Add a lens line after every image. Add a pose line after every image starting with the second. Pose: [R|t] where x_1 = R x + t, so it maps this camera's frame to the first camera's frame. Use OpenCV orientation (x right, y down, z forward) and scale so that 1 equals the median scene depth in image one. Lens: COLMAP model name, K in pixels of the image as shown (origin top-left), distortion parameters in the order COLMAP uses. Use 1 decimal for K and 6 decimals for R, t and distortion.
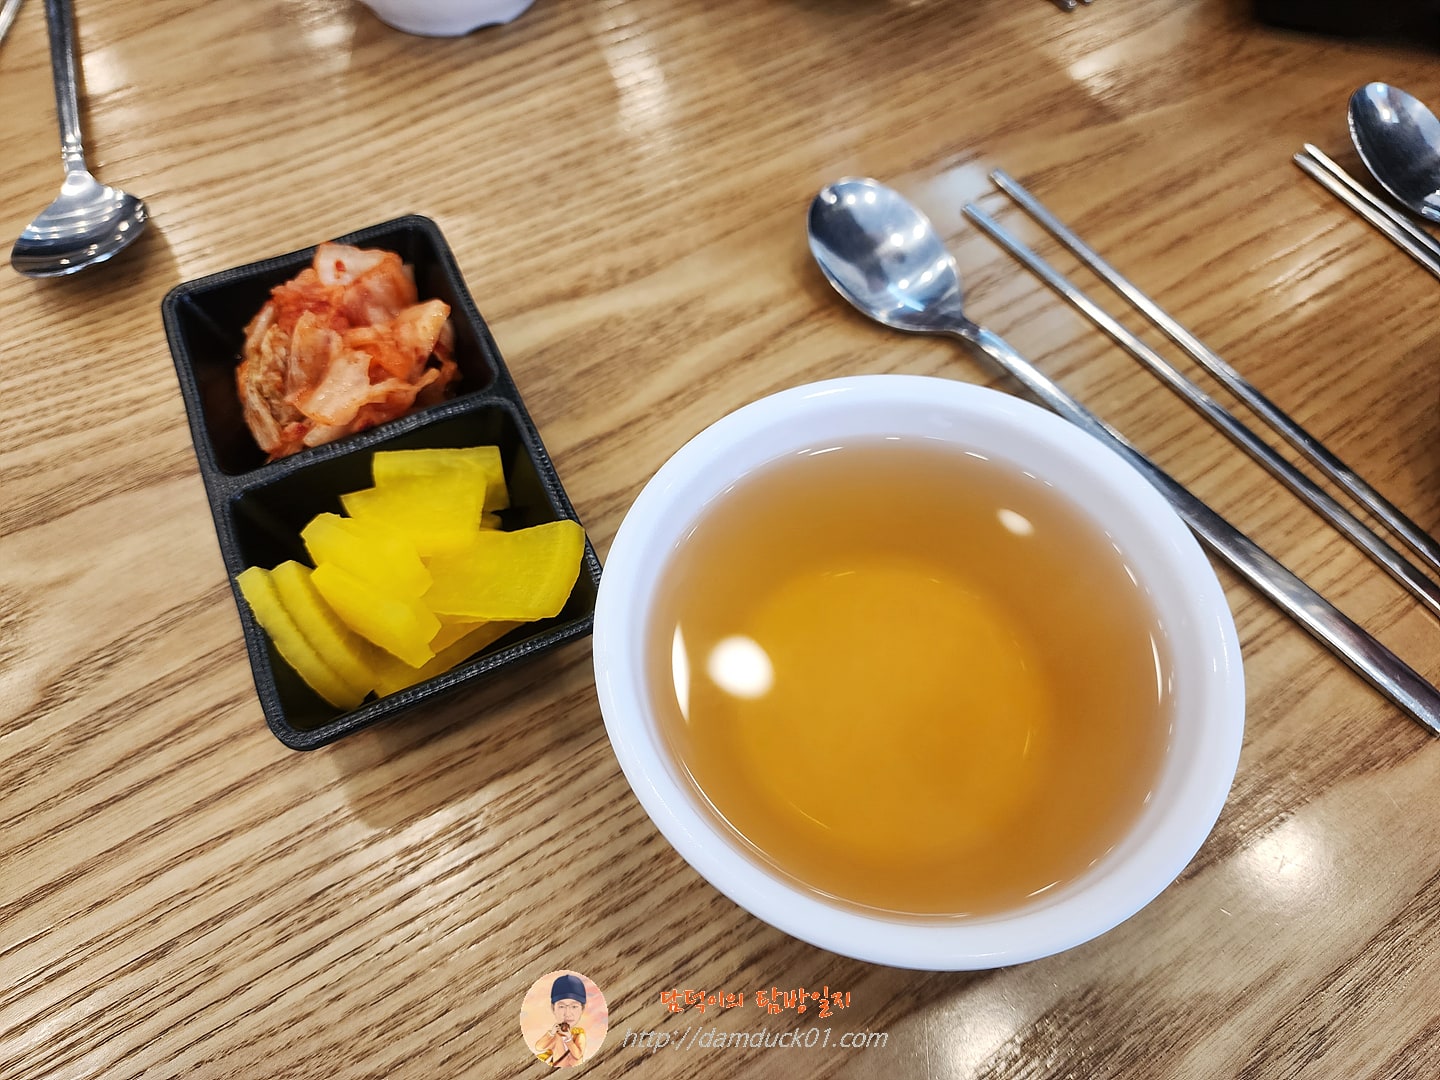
lens RADIAL K [[968.3, 0, 720.1], [0, 968.3, 538.6], [0, 0, 1]] dist [-0.011406, -0.002670]
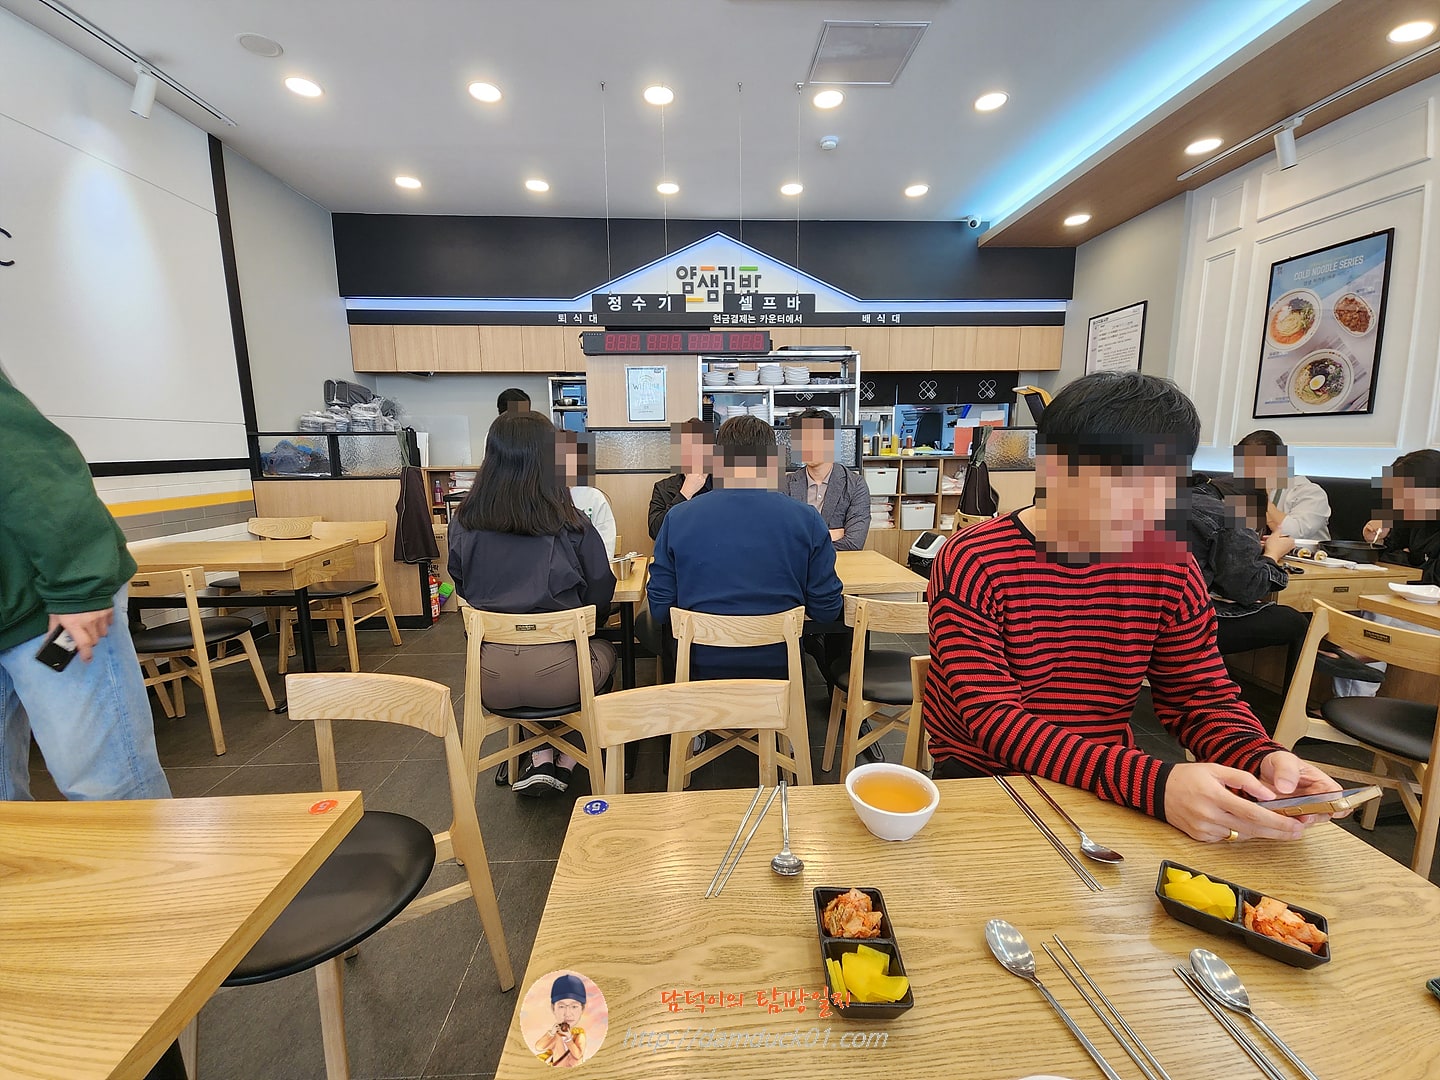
lens RADIAL K [[582.9, 0, 732.7], [0, 582.9, 534.3], [0, 0, 1]] dist [-0.001098, -0.000152]
pose [[0.892097, 0.060451, -0.447783, 0.148972], [-0.390668, 0.601124, -0.697157, 0.724579], [0.227029, 0.796866, 0.559877, -1.715527]]
